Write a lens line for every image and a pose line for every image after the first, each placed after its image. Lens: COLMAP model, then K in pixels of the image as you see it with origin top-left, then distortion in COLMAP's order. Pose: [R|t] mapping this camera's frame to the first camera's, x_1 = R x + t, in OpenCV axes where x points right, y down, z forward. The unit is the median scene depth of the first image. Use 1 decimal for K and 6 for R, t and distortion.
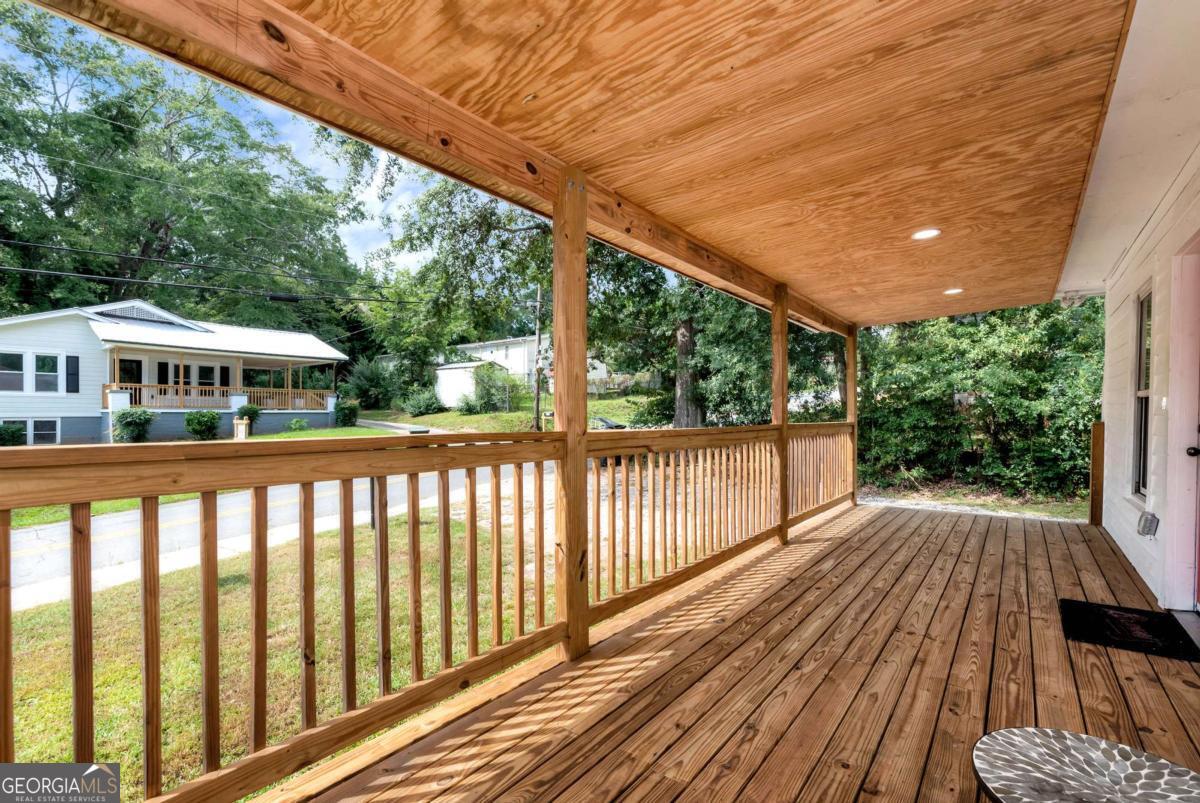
lens RADIAL K [[522.7, 0, 606.8], [0, 522.7, 411.8], [0, 0, 1]] dist [-0.003003, -0.000702]
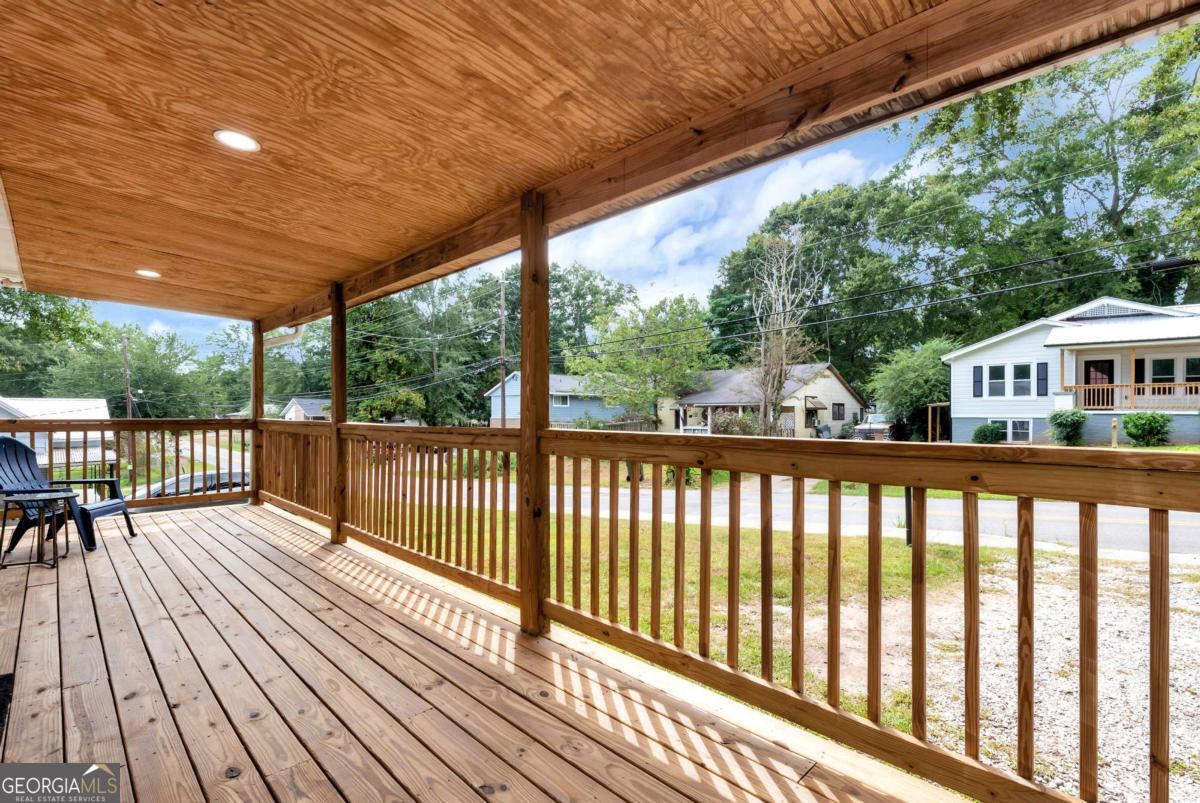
lens RADIAL K [[522.7, 0, 607.7], [0, 522.7, 407.5], [0, 0, 1]] dist [-0.003003, -0.000702]
pose [[-0.081265, -0.011594, -0.996625, 0.147203], [-0.000724, 0.999933, -0.011573, 0.000947], [0.996692, -0.000219, -0.081268, 0.181435]]
